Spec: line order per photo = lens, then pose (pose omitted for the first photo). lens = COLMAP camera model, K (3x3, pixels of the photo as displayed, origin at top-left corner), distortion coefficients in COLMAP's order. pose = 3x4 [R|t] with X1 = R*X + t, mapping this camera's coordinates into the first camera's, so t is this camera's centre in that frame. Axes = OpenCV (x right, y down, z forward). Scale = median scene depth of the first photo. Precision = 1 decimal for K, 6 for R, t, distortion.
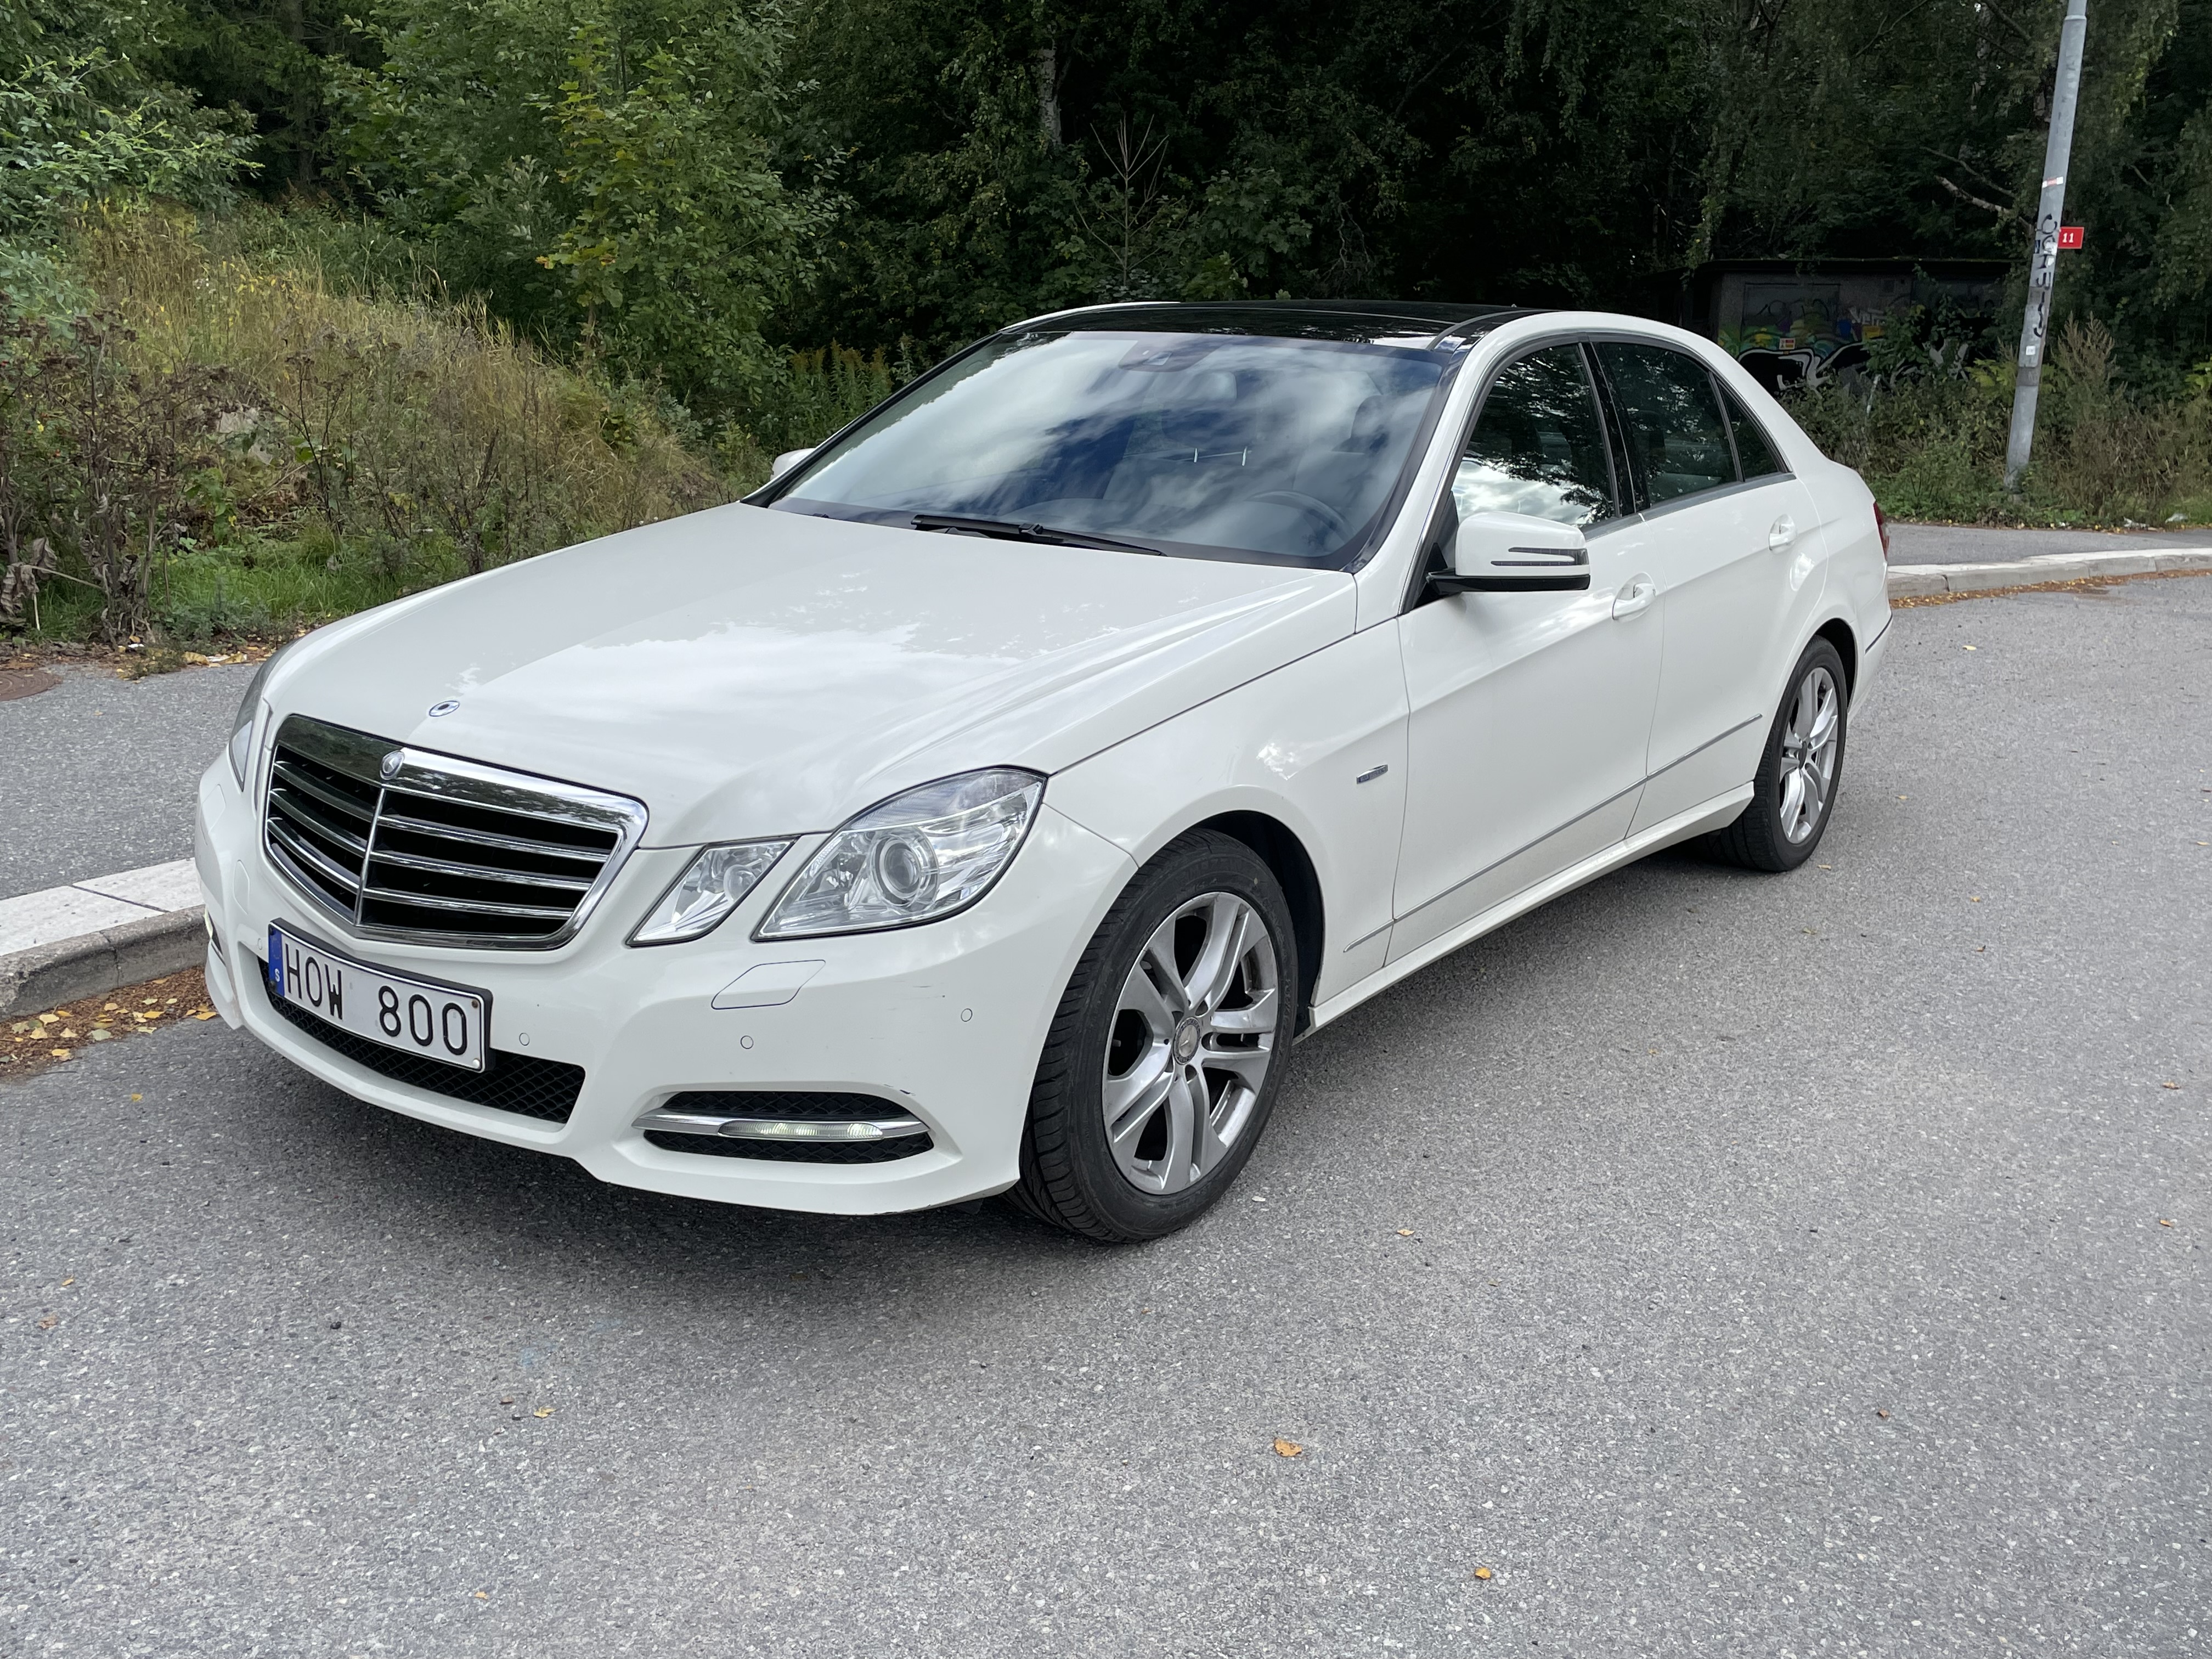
lens RADIAL K [[2004.0, 0, 1113.7], [0, 2004.0, 825.6], [0, 0, 1]] dist [0.034625, 0.004111]
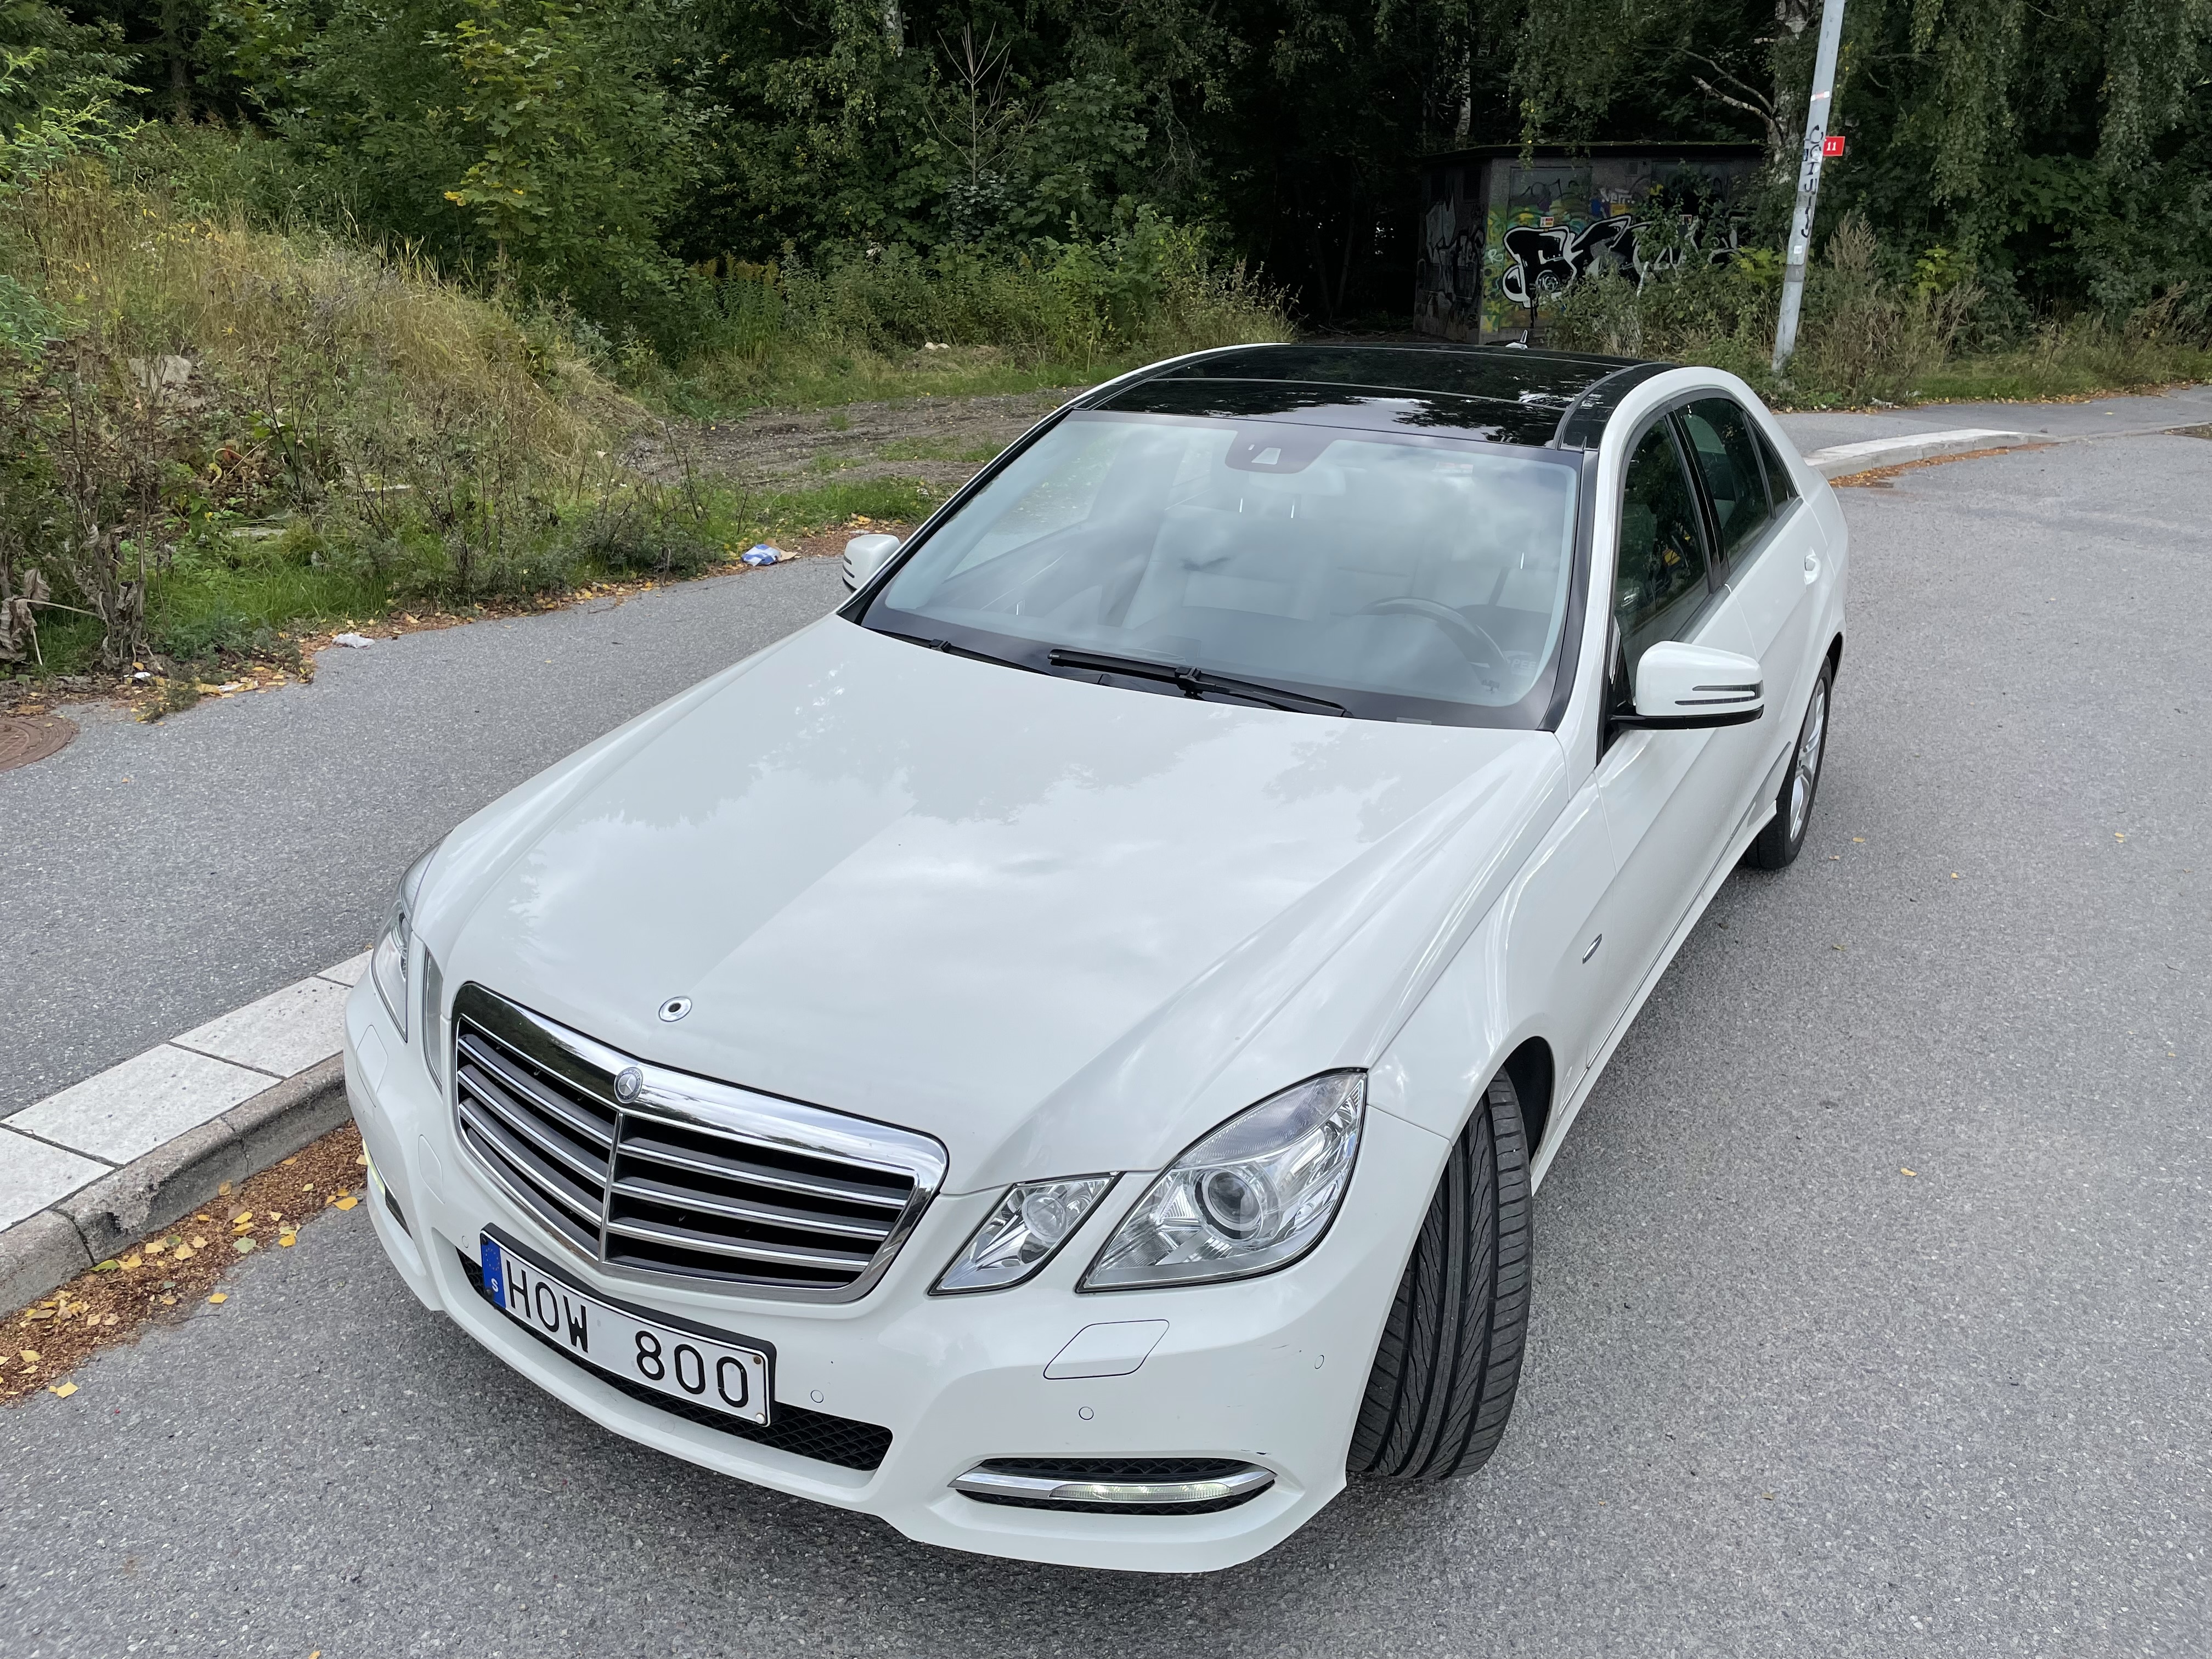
lens RADIAL K [[1678.9, 0, 1102.9], [0, 1678.9, 847.3], [0, 0, 1]] dist [0.099068, -0.132155]
pose [[0.994621, -0.050991, 0.090165, -0.086800], [0.038954, 0.990676, 0.130553, -0.093446], [-0.095981, -0.126338, 0.987333, 0.100881]]
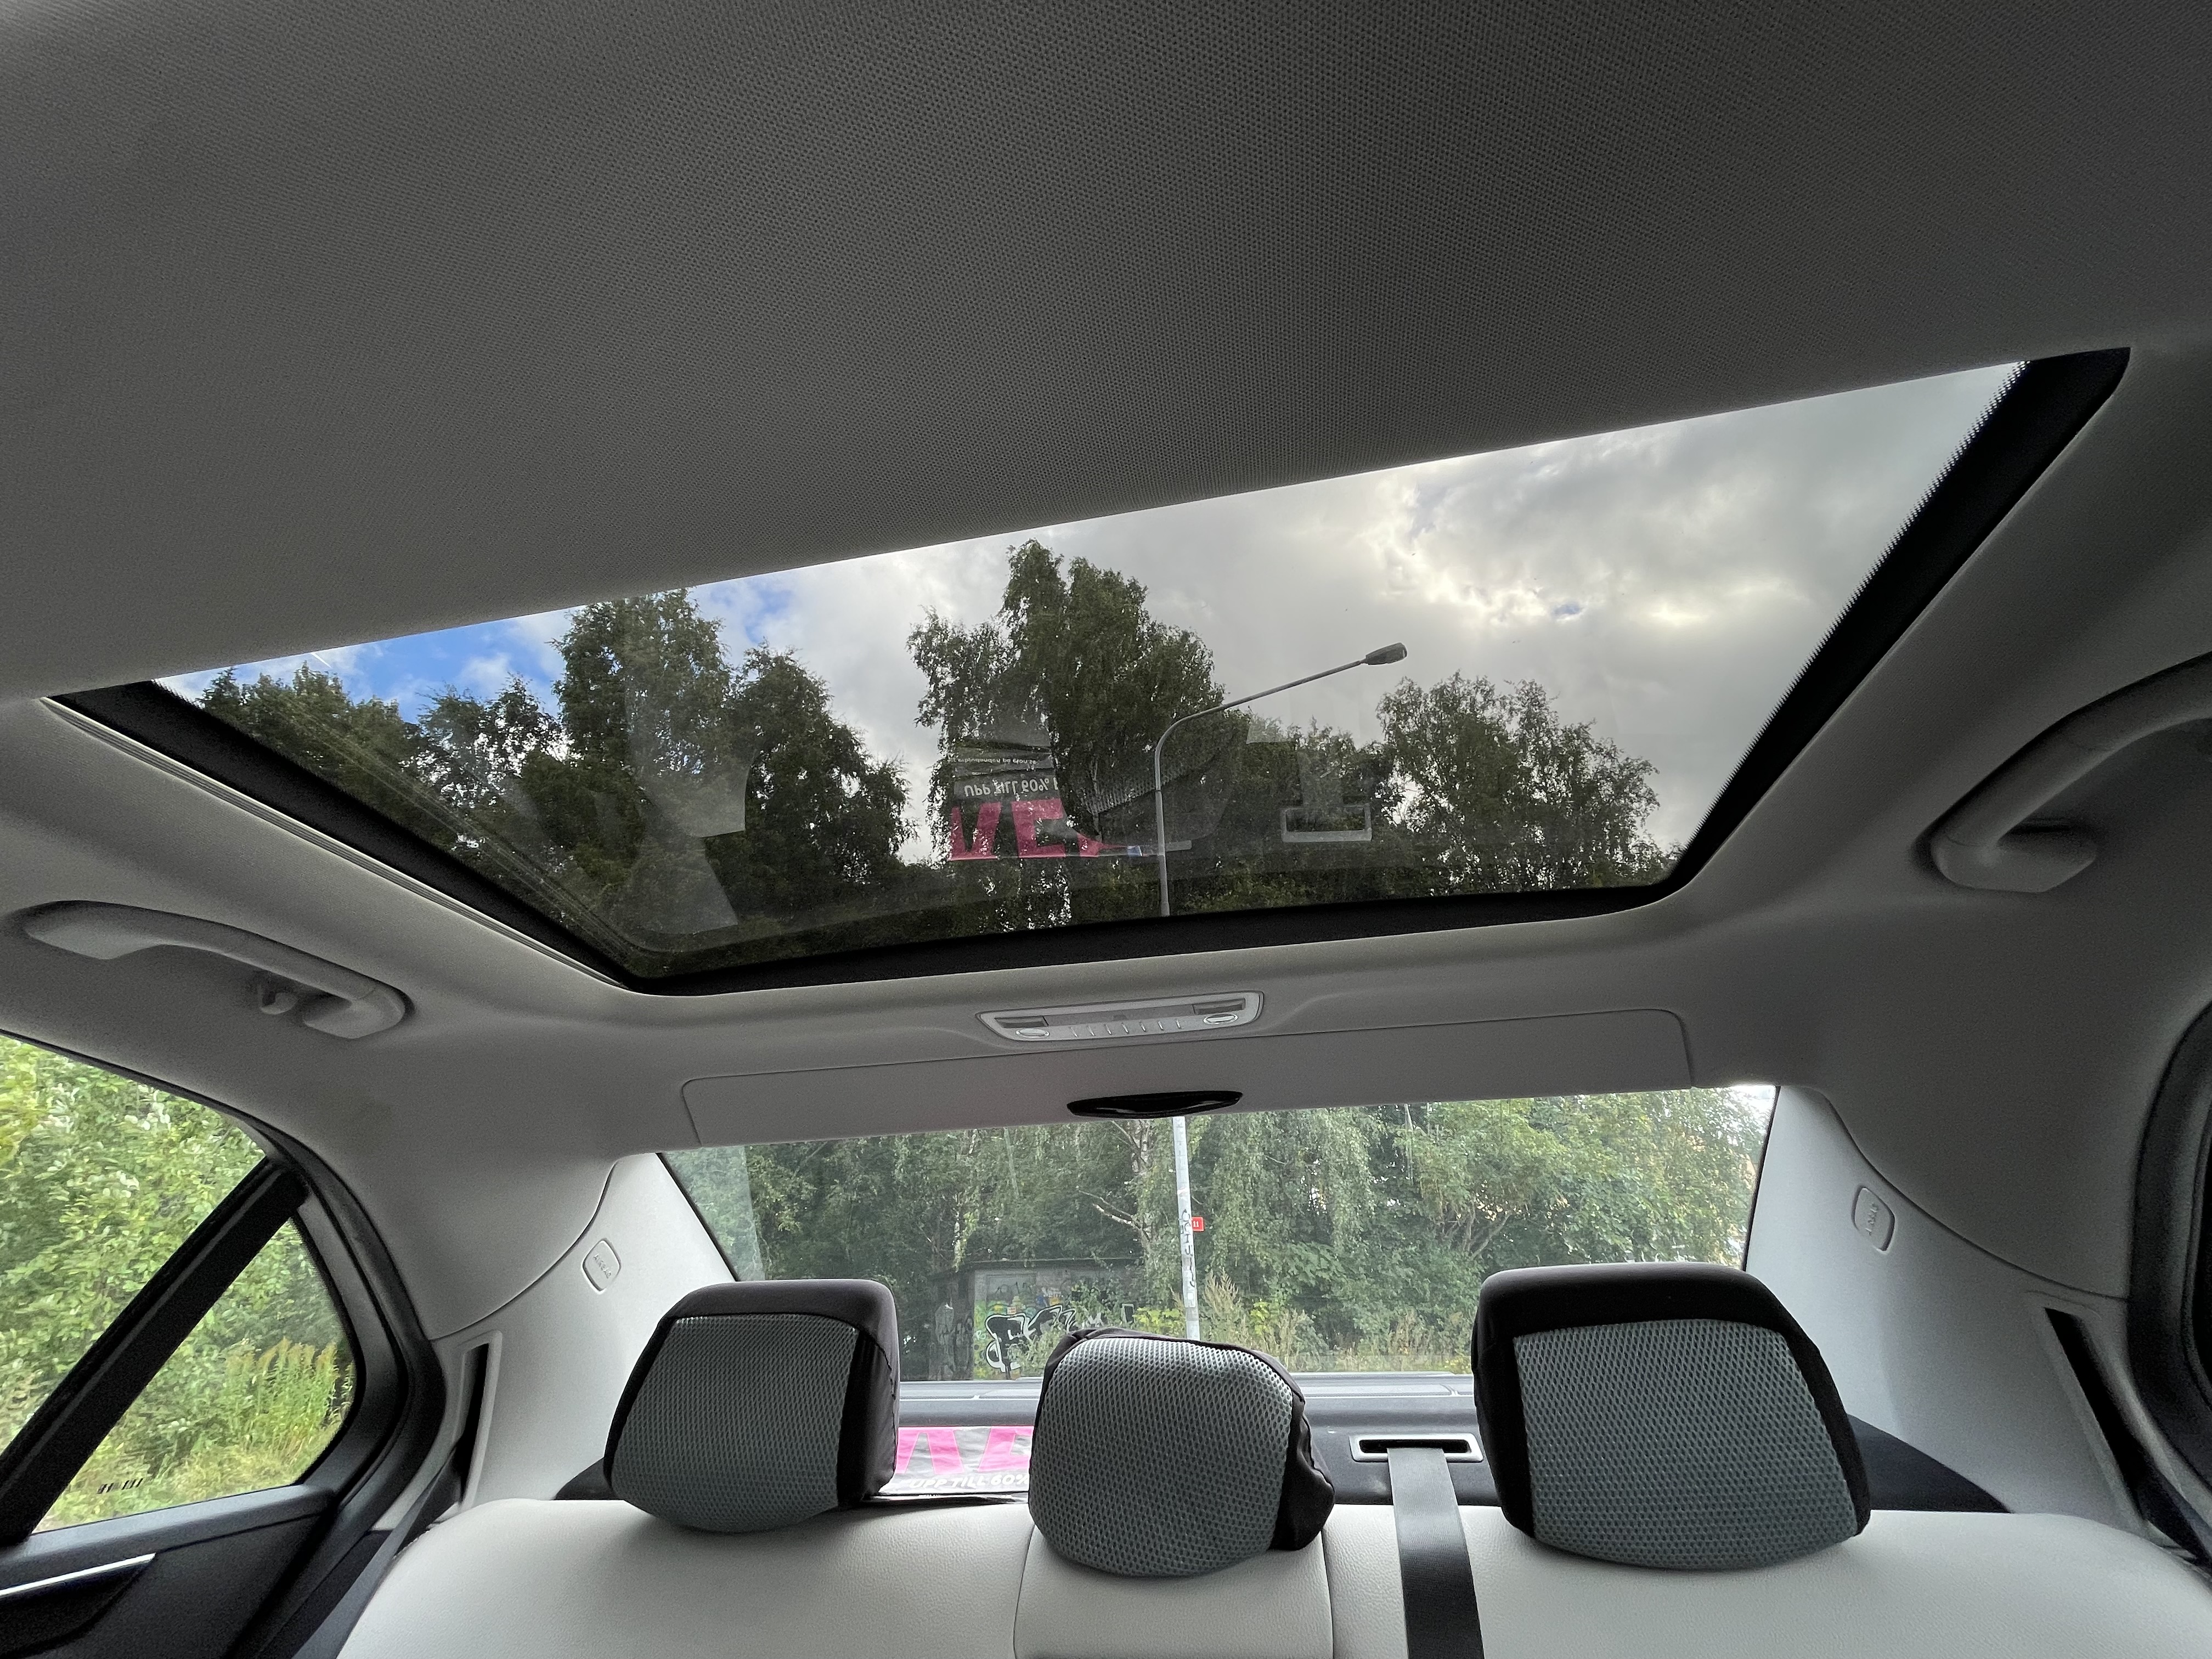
lens RADIAL K [[891.8, 0, 1102.7], [0, 891.8, 823.0], [0, 0, 1]] dist [-0.003000, 0.000989]
pose [[0.903290, 0.158674, 0.398611, 0.089828], [0.155908, 0.744177, -0.649534, -0.136682], [-0.399701, 0.648863, 0.647469, 0.689910]]
